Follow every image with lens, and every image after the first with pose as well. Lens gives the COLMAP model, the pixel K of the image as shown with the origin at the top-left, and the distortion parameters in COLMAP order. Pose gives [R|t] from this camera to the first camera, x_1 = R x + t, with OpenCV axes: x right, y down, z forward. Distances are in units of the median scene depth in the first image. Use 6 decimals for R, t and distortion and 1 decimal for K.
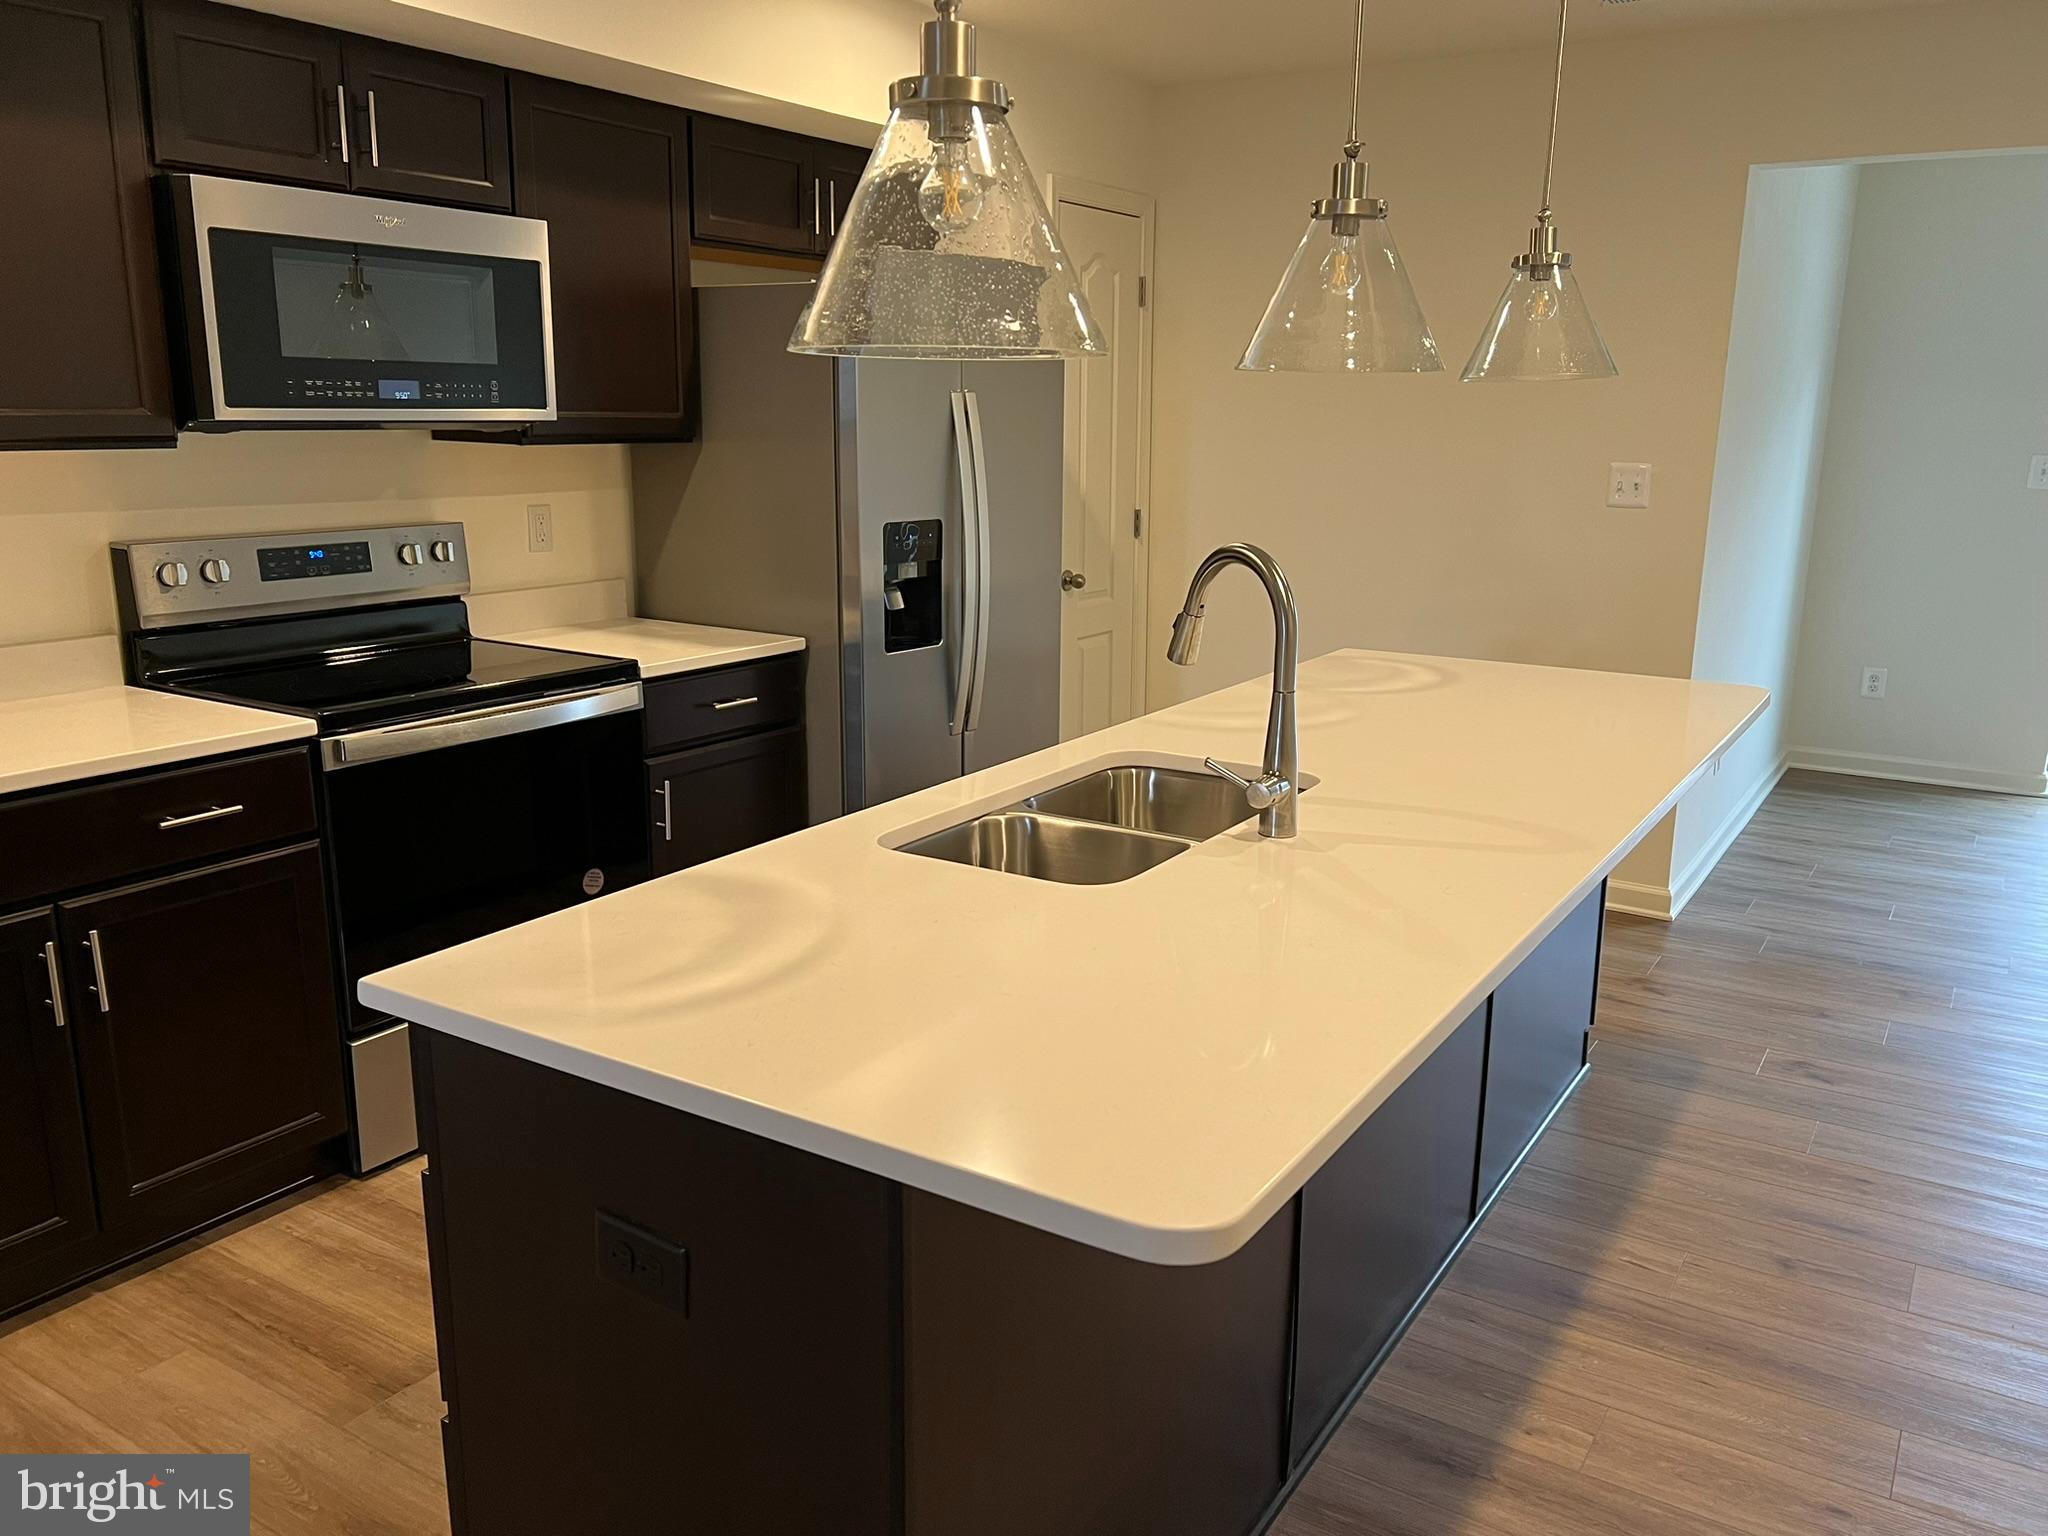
lens RADIAL K [[1559.7, 0, 1042.8], [0, 1559.7, 778.3], [0, 0, 1]] dist [0.053909, -0.069023]
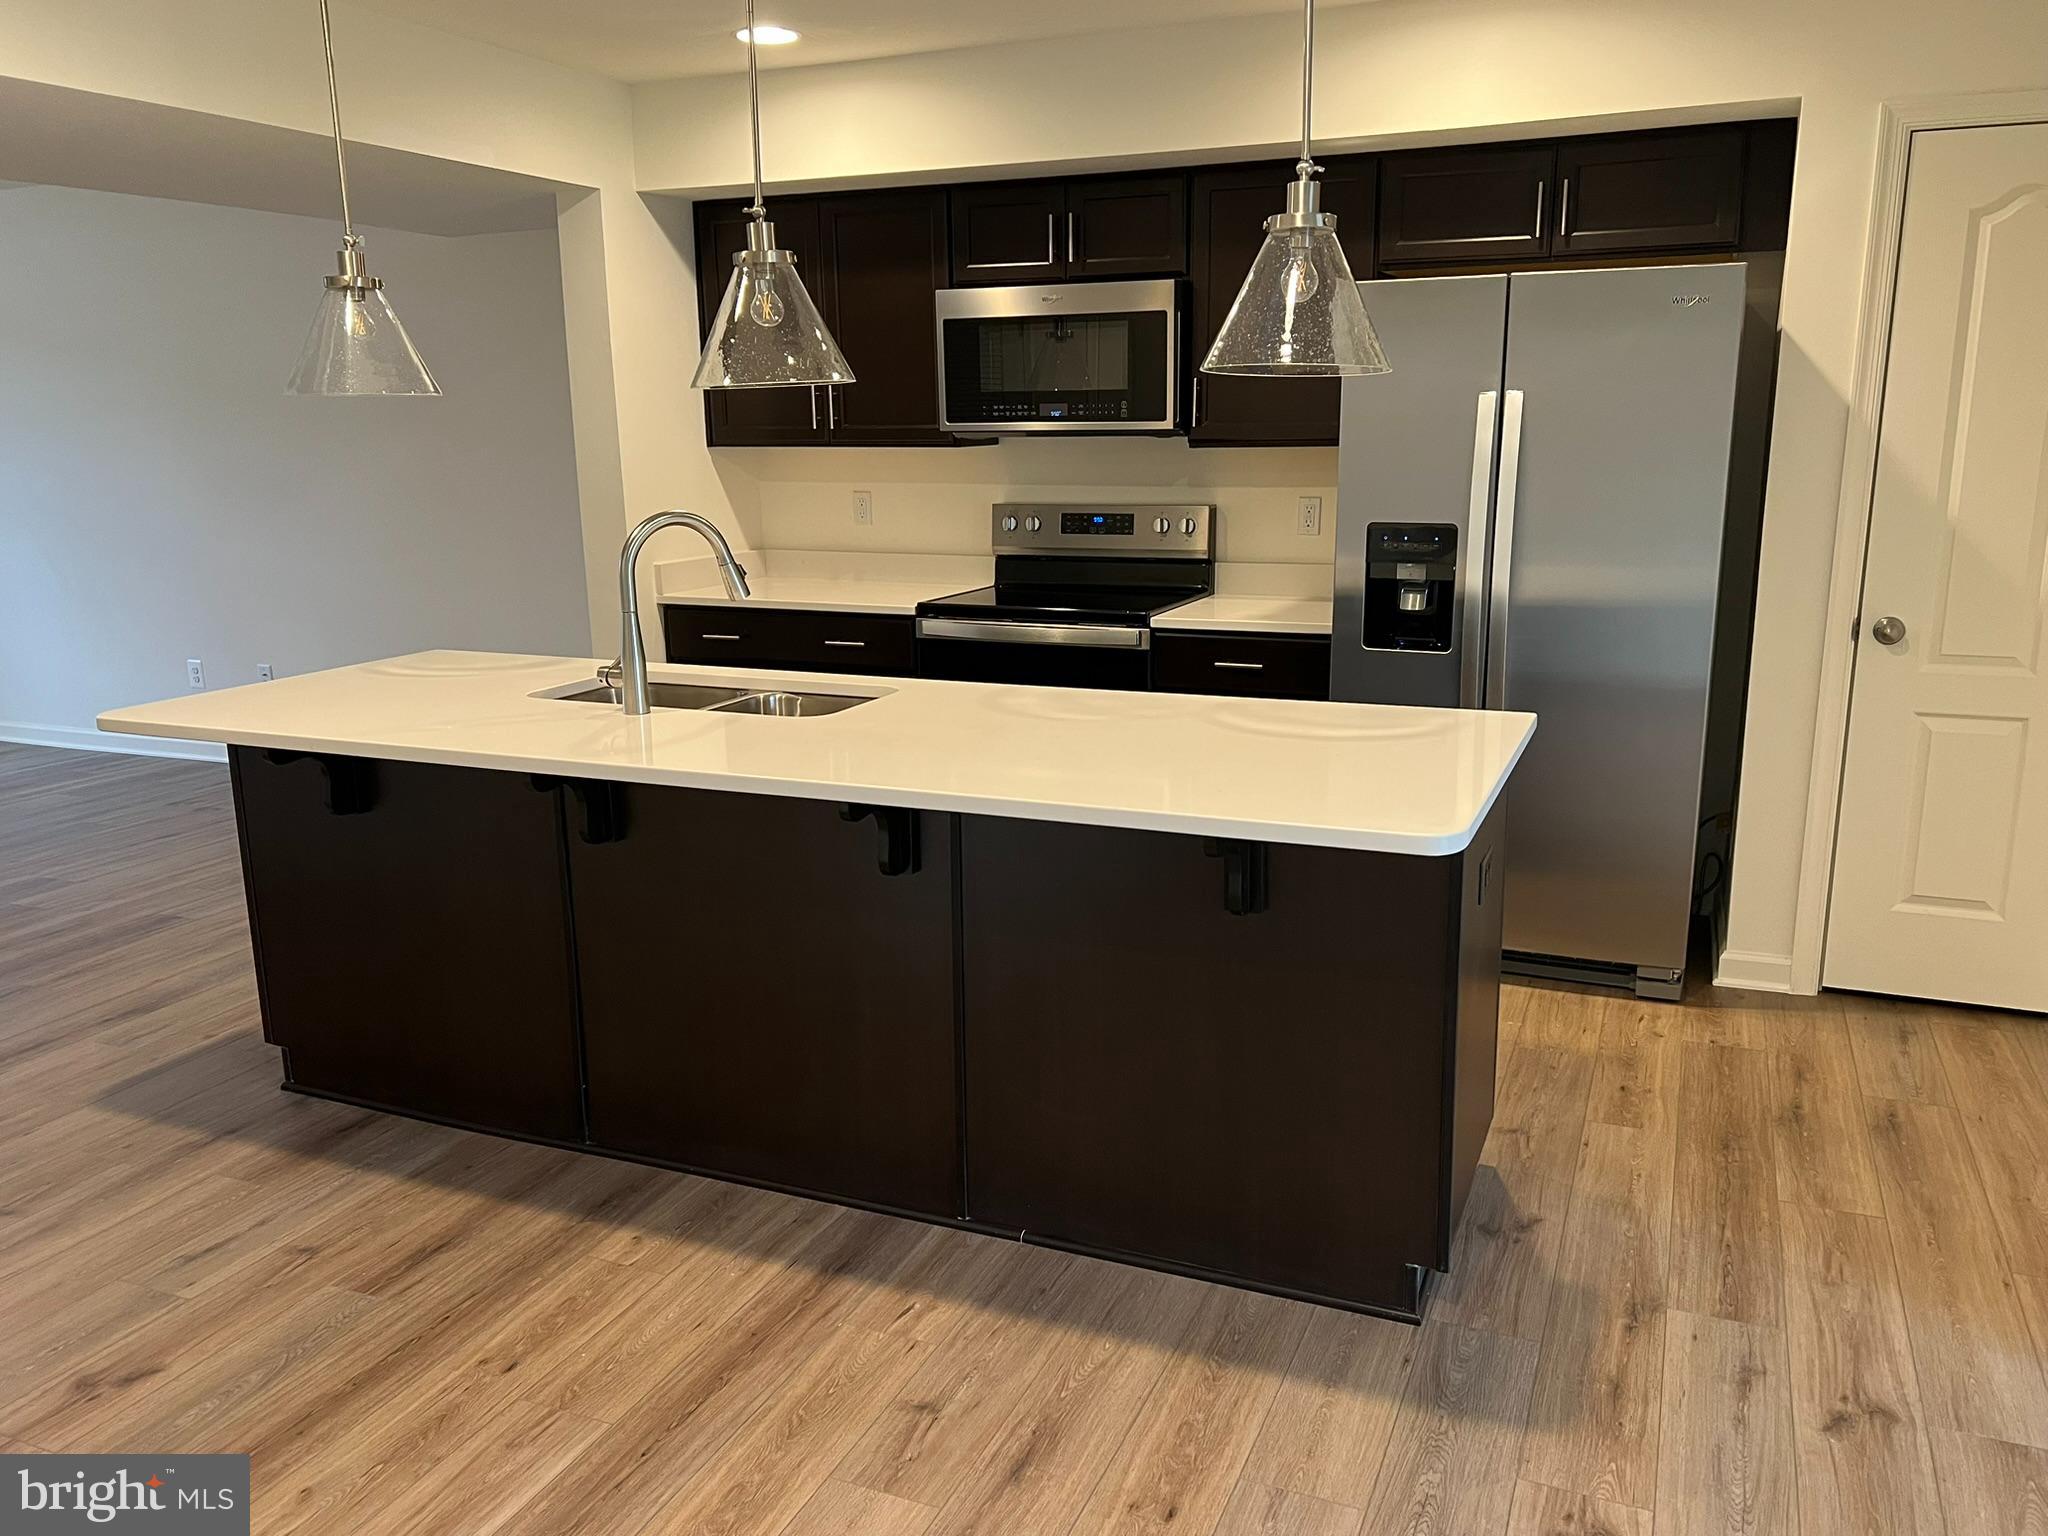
lens RADIAL K [[1559.5, 0, 1037.7], [0, 1559.5, 774.9], [0, 0, 1]] dist [0.056417, -0.065042]
pose [[0.156322, 0.207721, -0.965617, 1.073609], [-0.215383, 0.961277, 0.171919, -0.157772], [0.963937, 0.181102, 0.195008, 0.723410]]
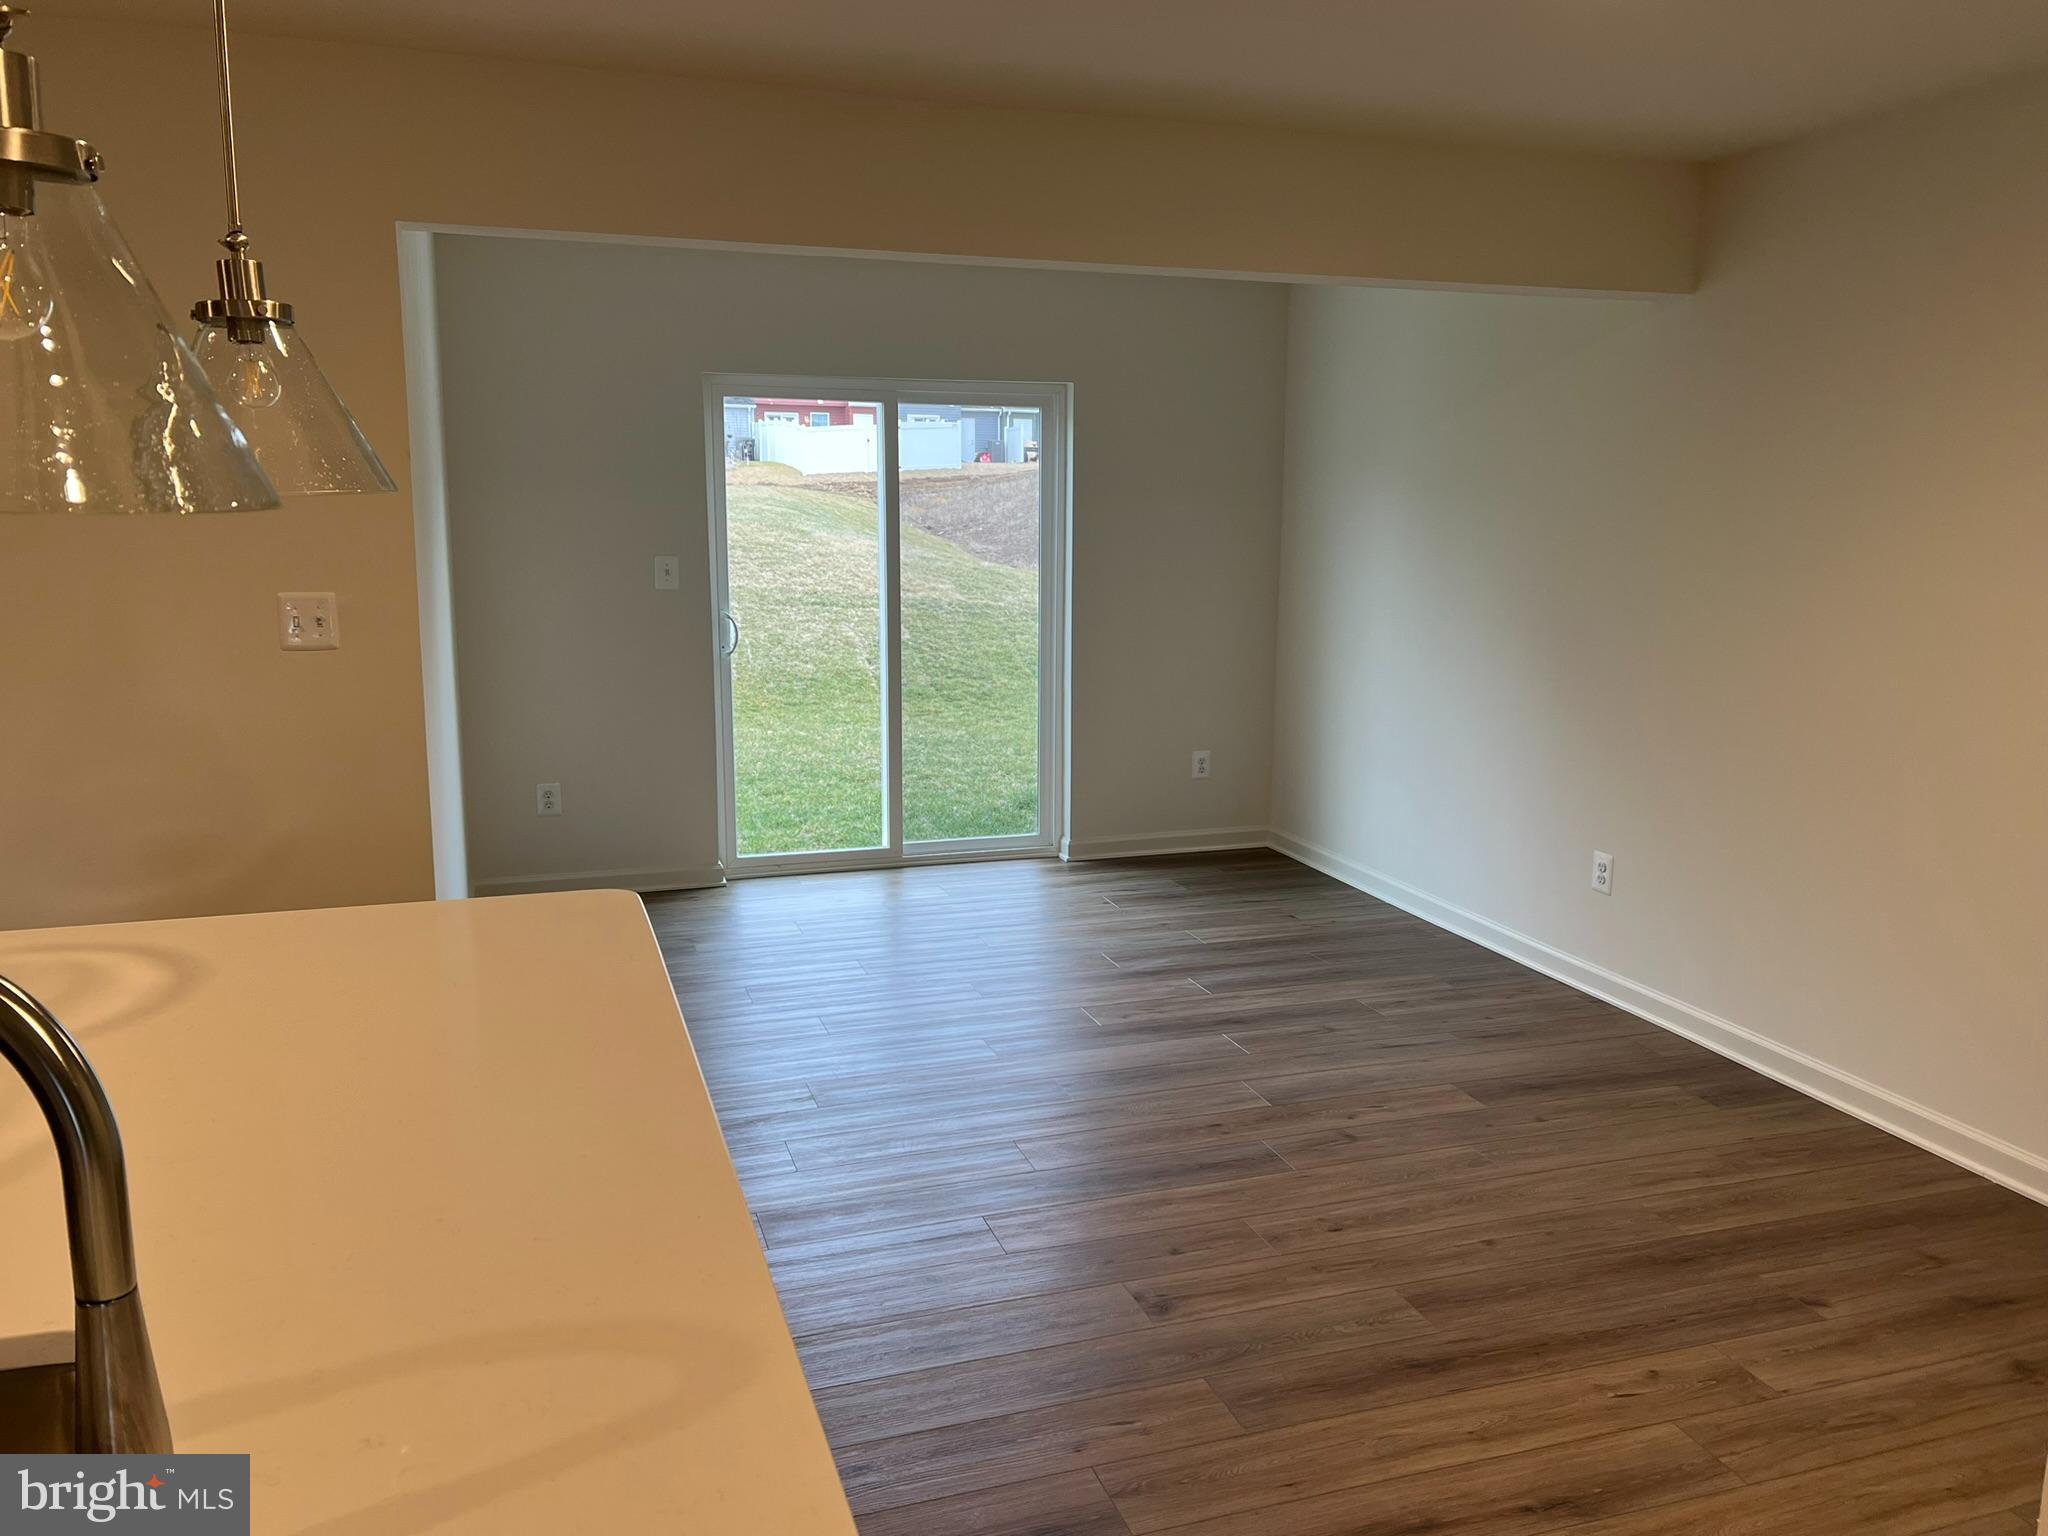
lens RADIAL K [[1555.6, 0, 1056.9], [0, 1555.6, 776.4], [0, 0, 1]] dist [0.056416, -0.065906]
pose [[0.625901, -0.140462, 0.767149, 0.009770], [0.179922, 0.983120, 0.033210, -0.102255], [-0.758865, 0.117241, 0.640608, 0.349762]]
